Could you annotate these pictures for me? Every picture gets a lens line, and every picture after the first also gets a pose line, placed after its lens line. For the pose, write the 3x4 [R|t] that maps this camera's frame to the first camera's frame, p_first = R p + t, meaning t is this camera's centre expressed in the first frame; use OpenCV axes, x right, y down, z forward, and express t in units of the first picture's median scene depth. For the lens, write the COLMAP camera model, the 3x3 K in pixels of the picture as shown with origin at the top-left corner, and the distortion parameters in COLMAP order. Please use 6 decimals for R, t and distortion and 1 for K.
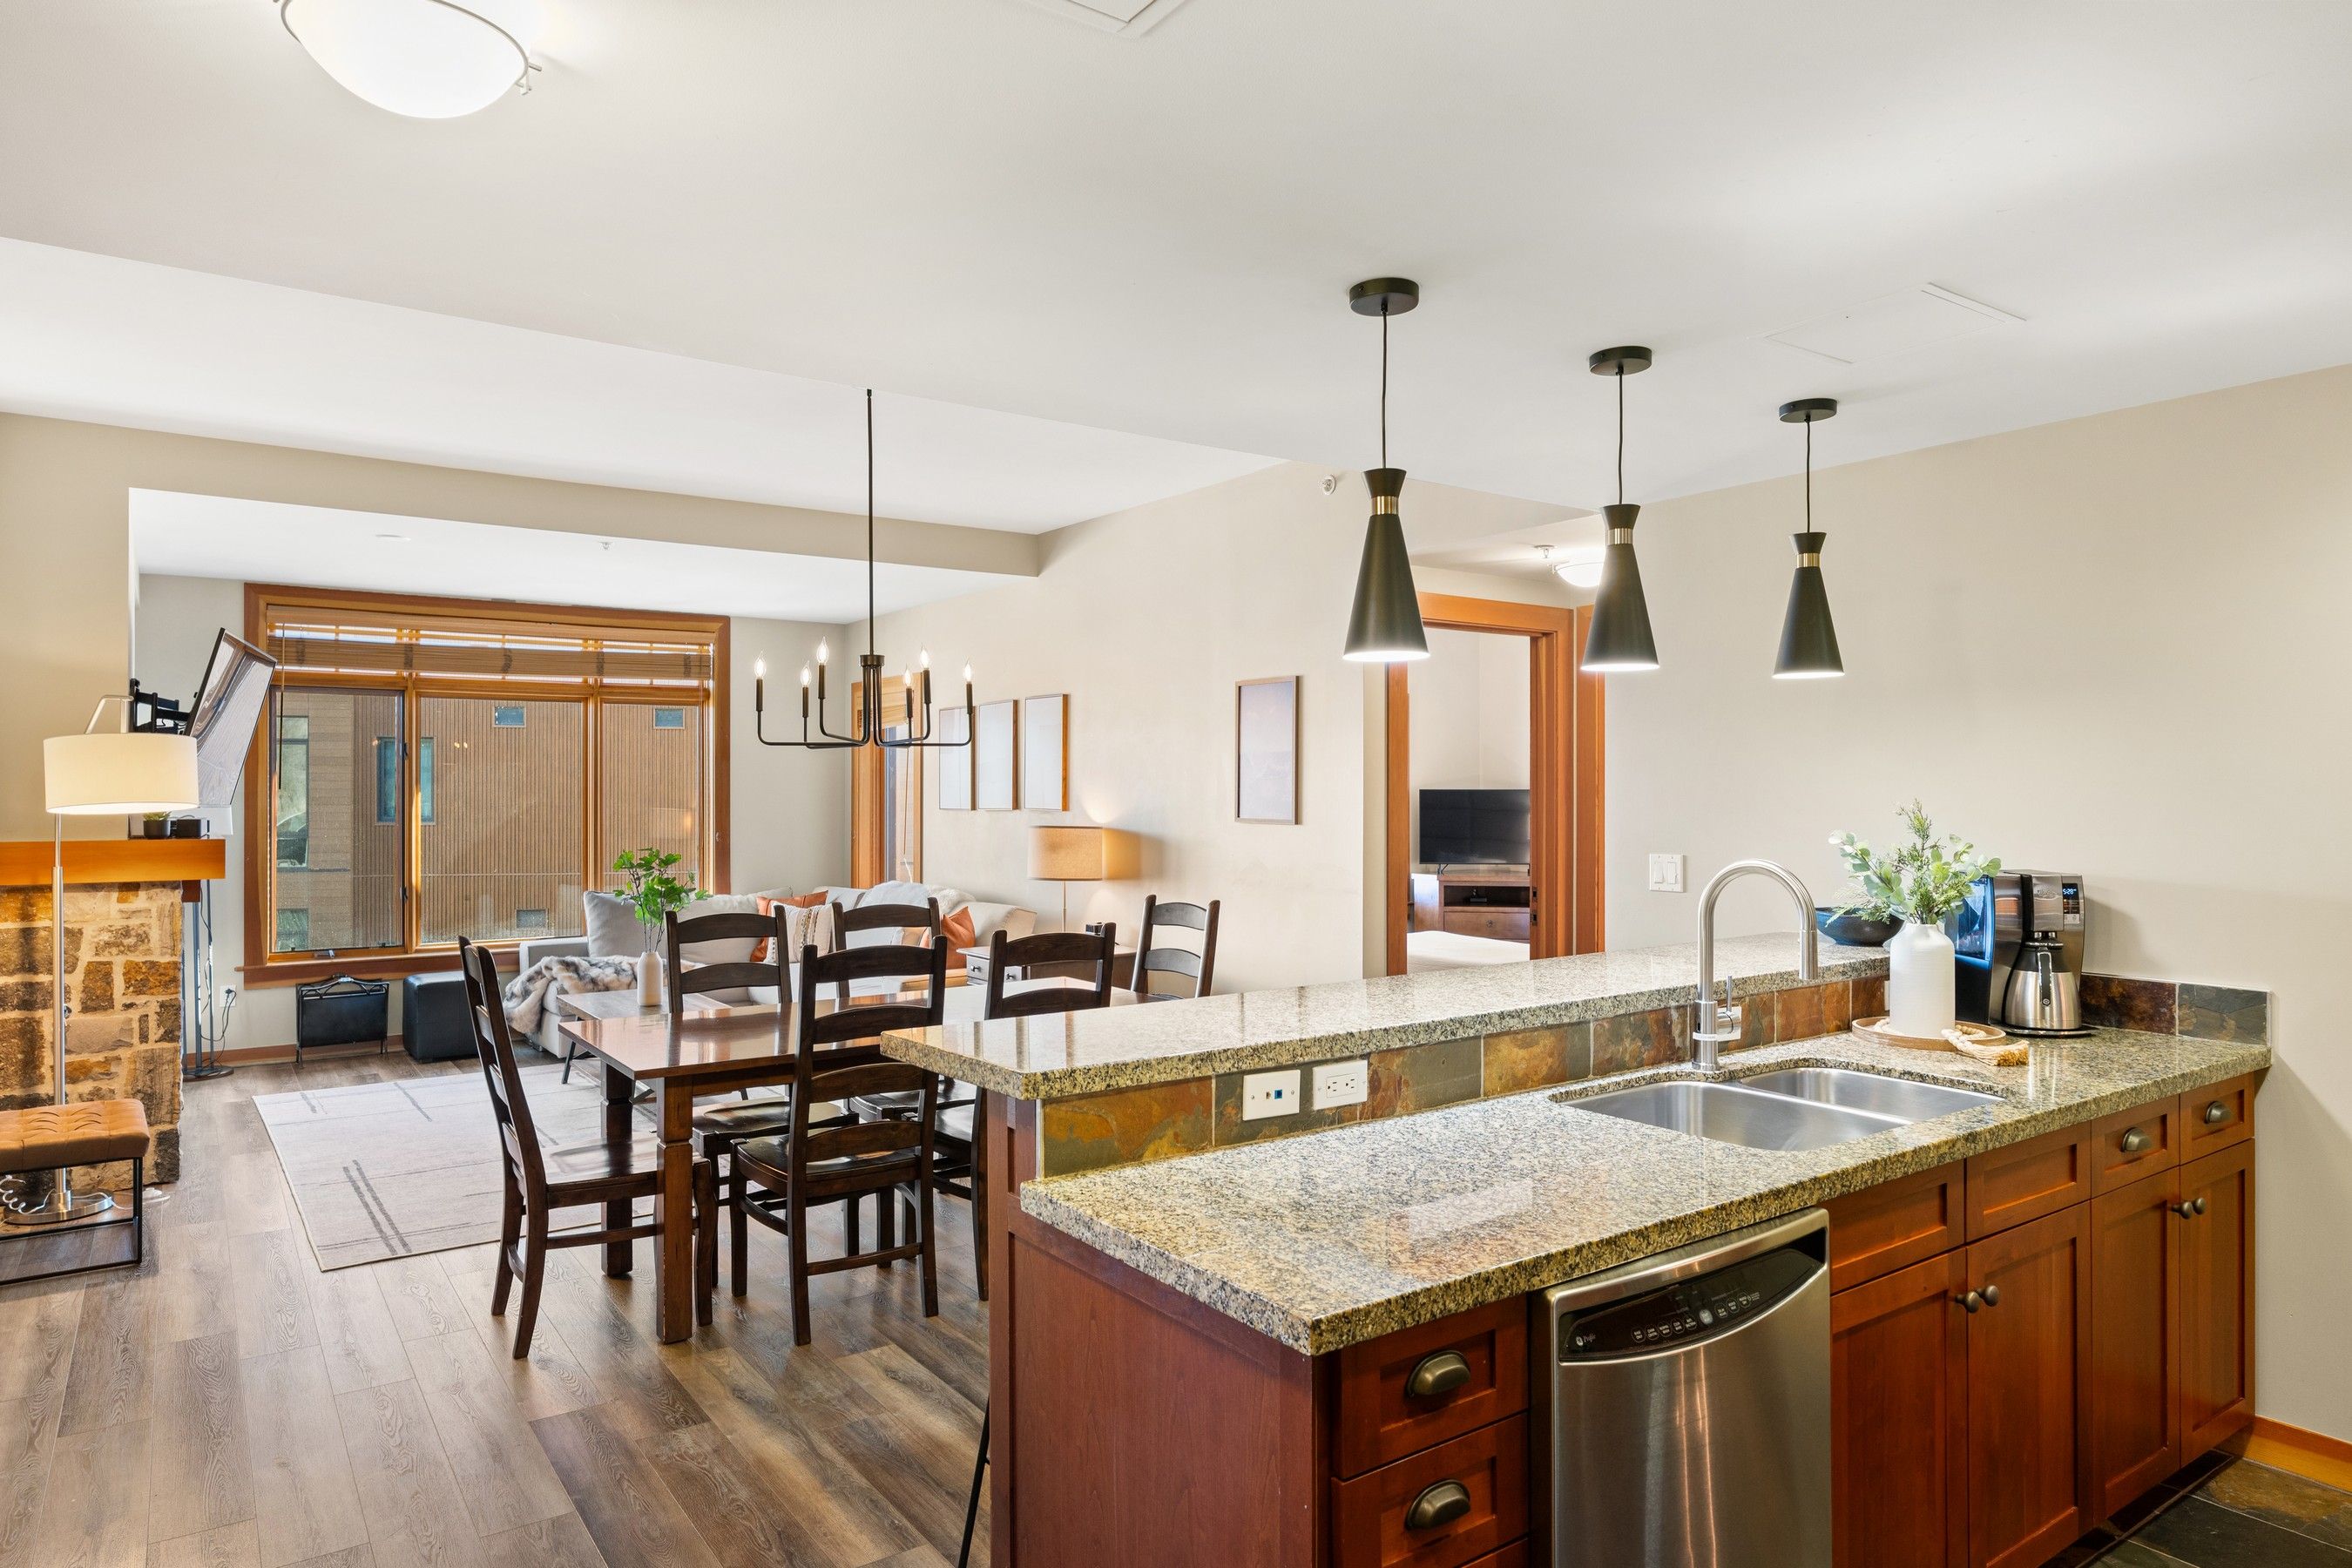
lens RADIAL K [[1417.8, 0, 1174.3], [0, 1417.8, 786.0], [0, 0, 1]] dist [0.001721, 0.000540]
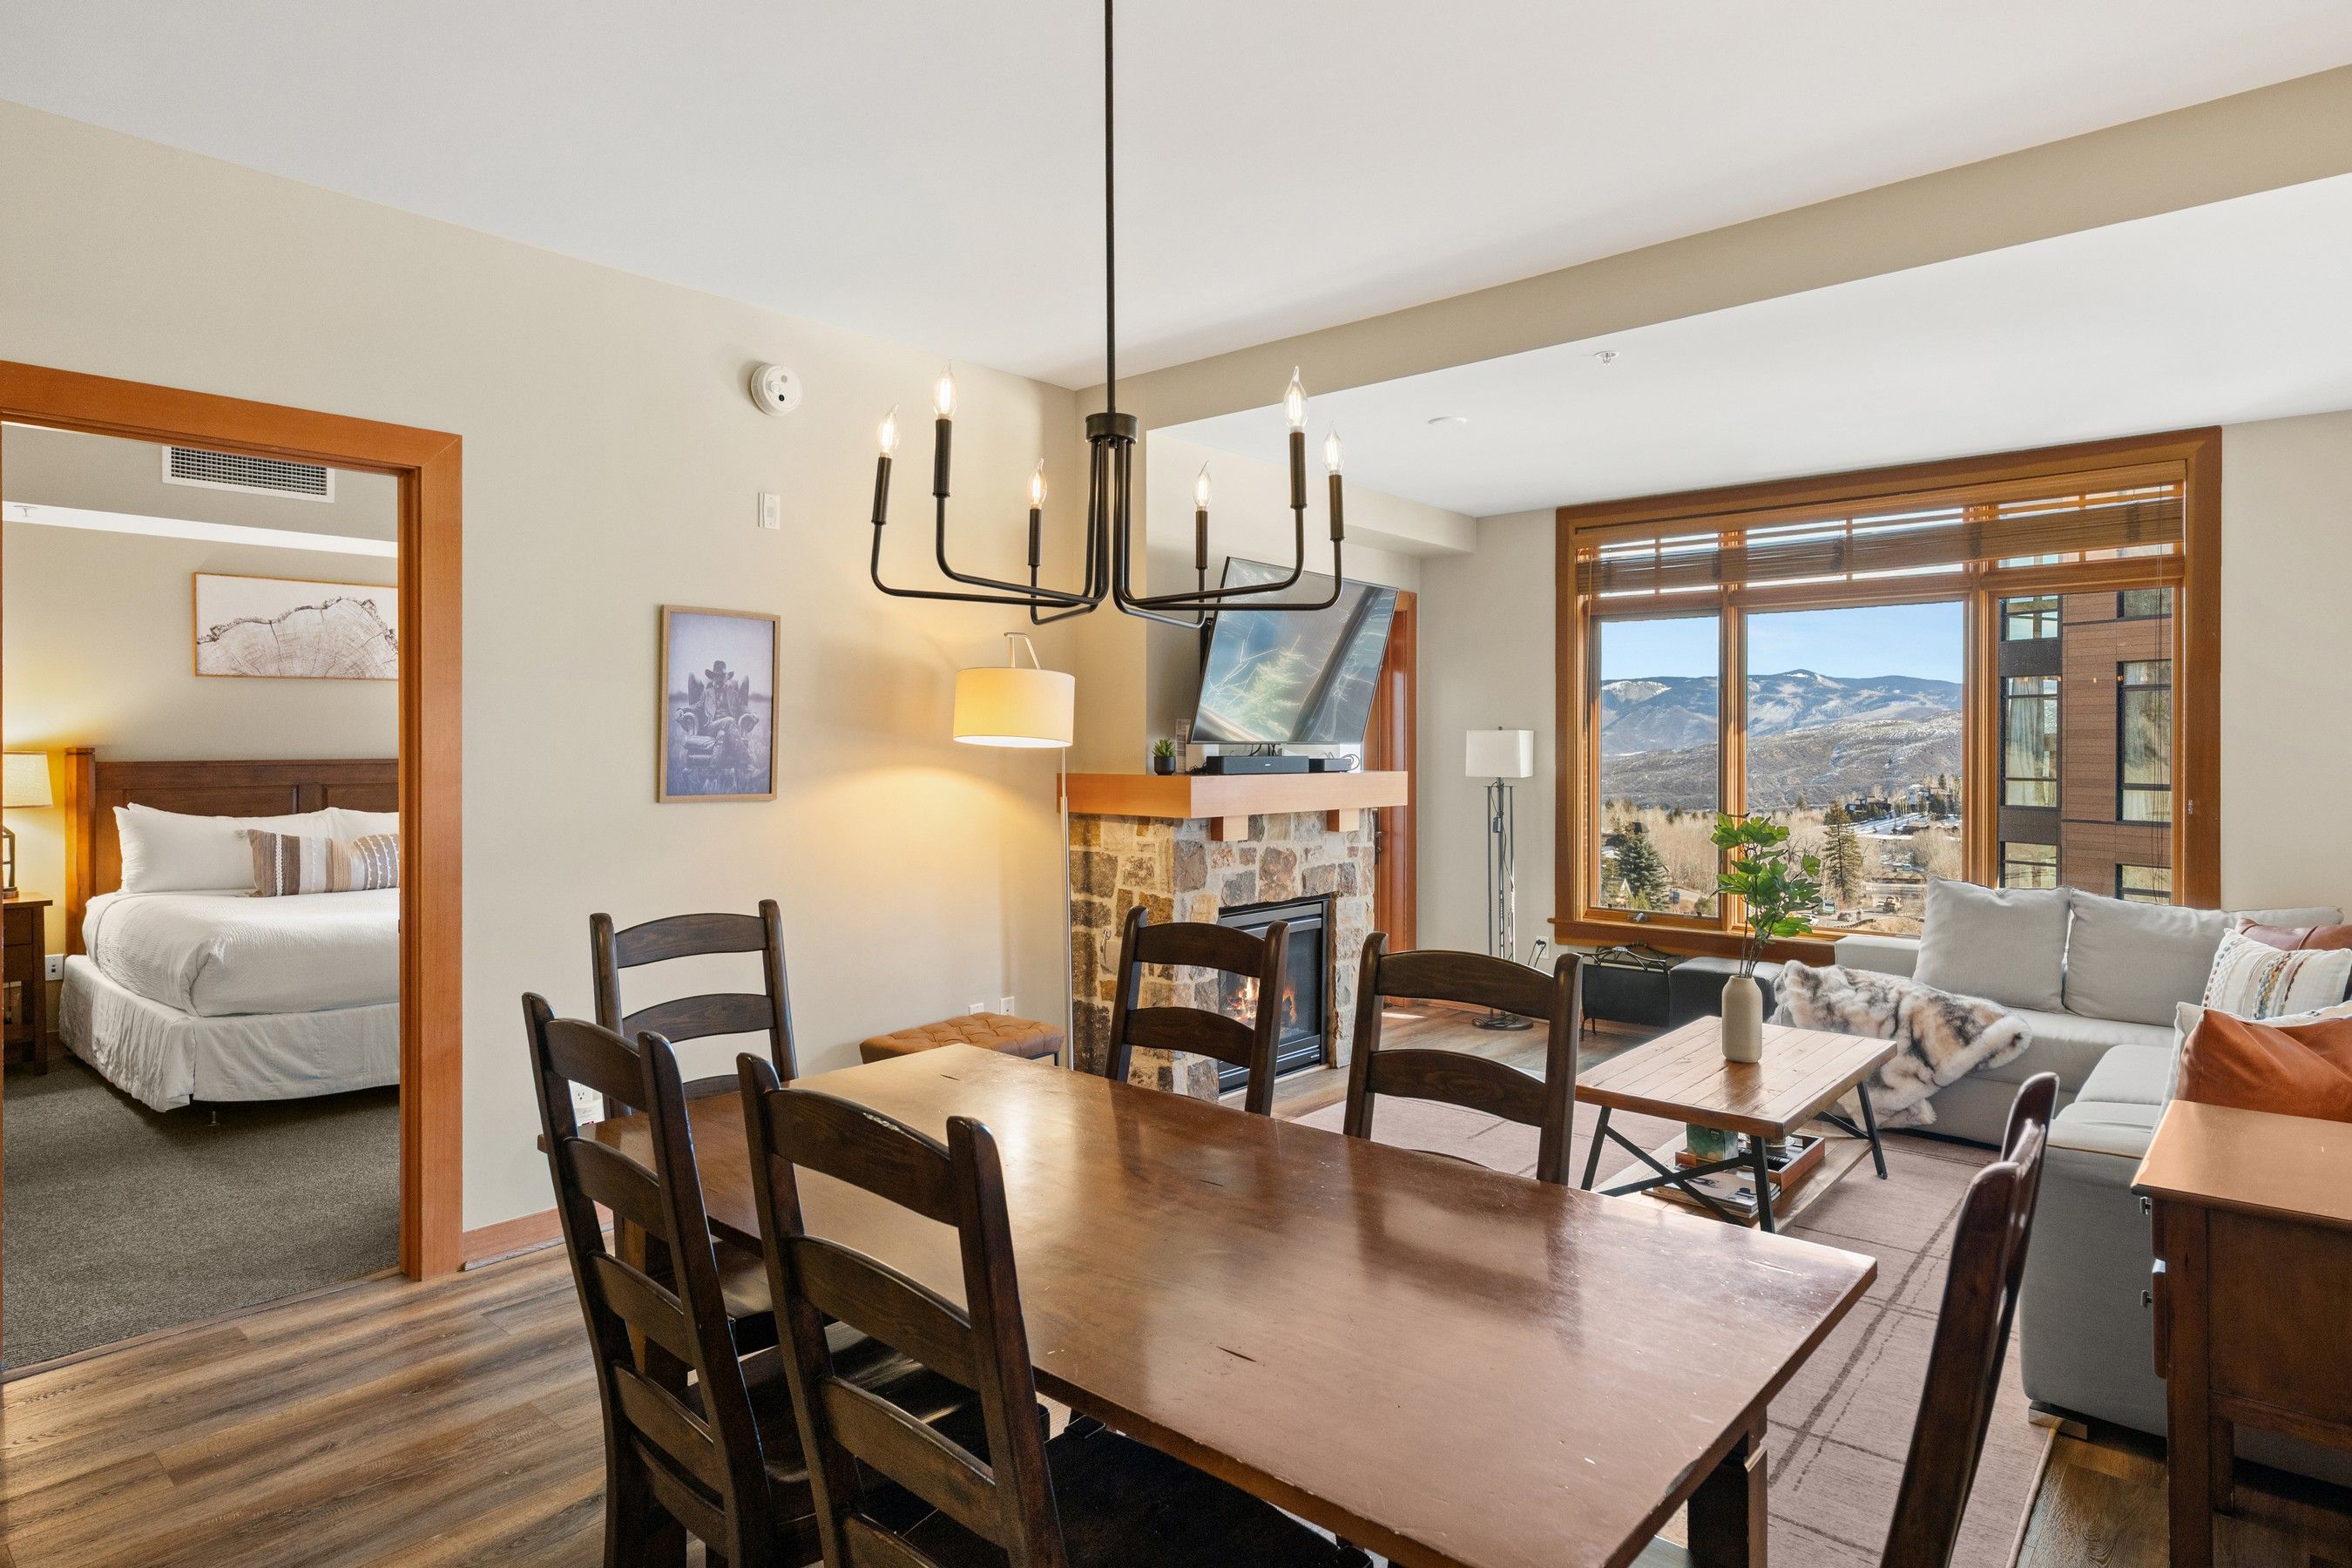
lens RADIAL K [[1311.0, 0, 1178.3], [0, 1311.0, 751.5], [0, 0, 1]] dist [0.002082, 0.001573]
pose [[0.228447, 0.006657, -0.973534, 0.190149], [0.002327, 0.999970, 0.007383, 0.014207], [0.973554, -0.003952, 0.228425, 0.805244]]
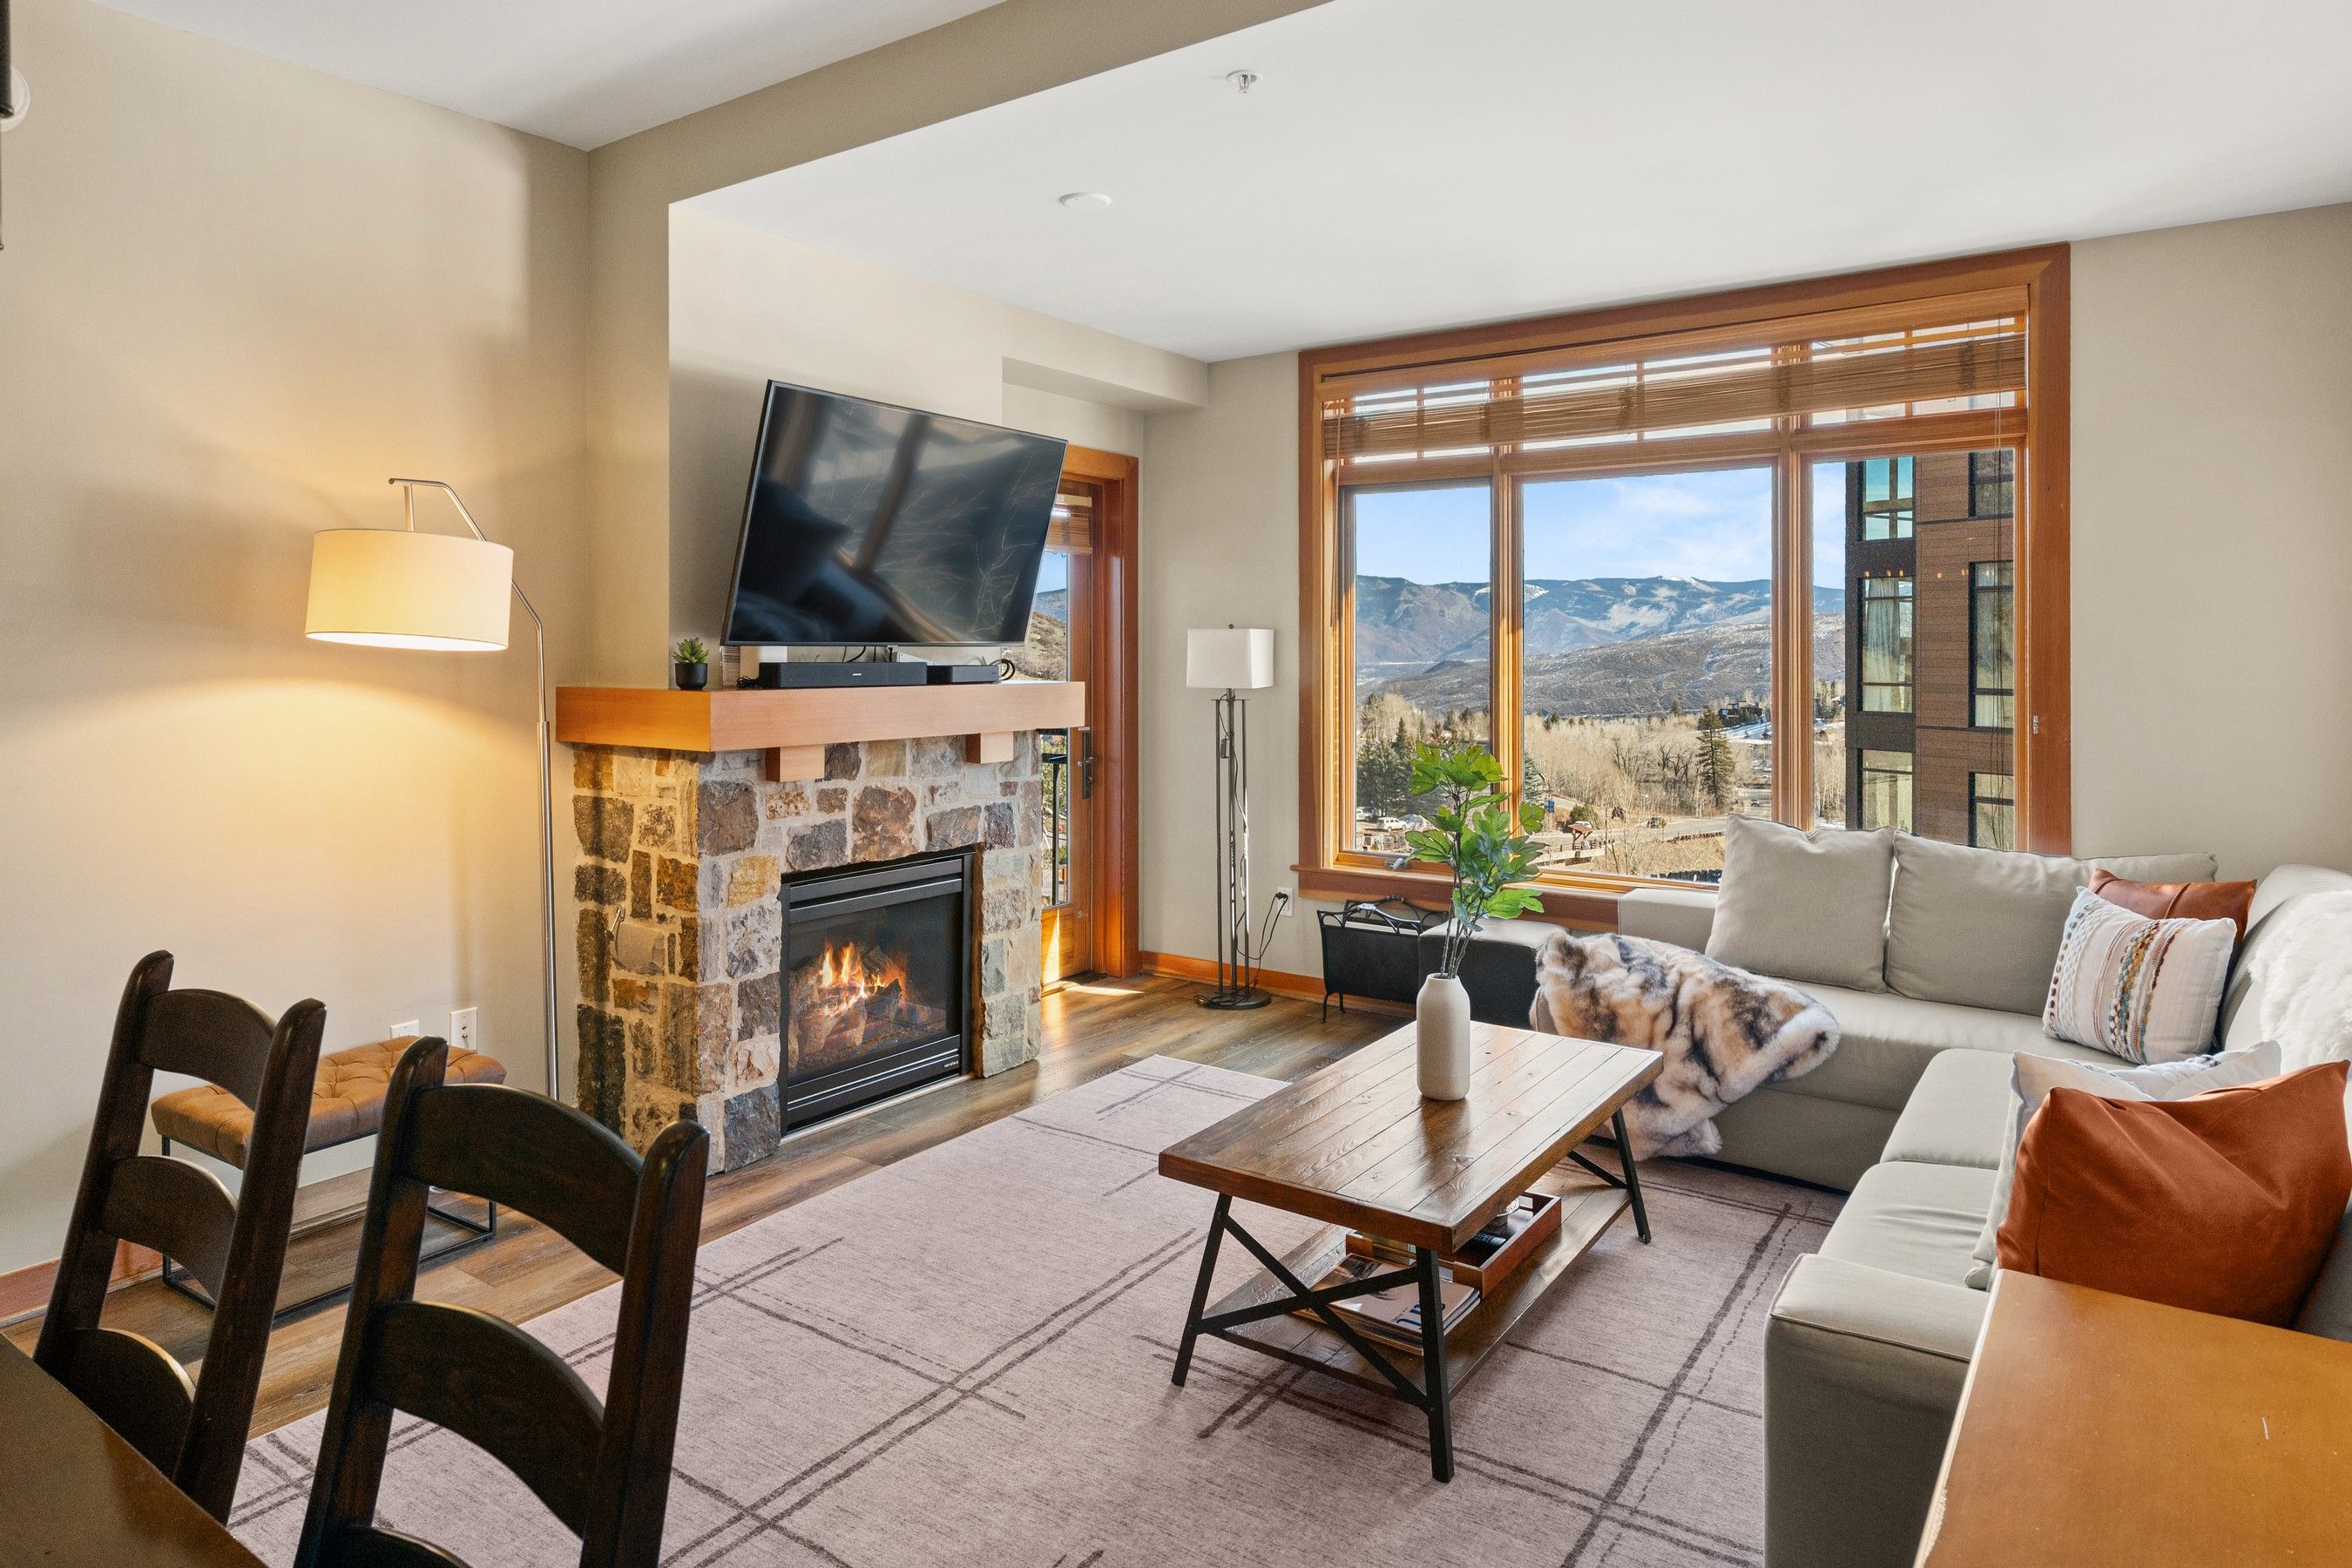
lens RADIAL K [[1383.6, 0, 1198.2], [0, 1383.6, 650.6], [0, 0, 1]] dist [-0.002479, 0.000796]
pose [[0.333640, 0.002201, -0.942698, 0.019549], [0.002888, 0.999990, 0.003357, 0.016782], [0.942696, -0.003842, 0.333630, 1.018038]]
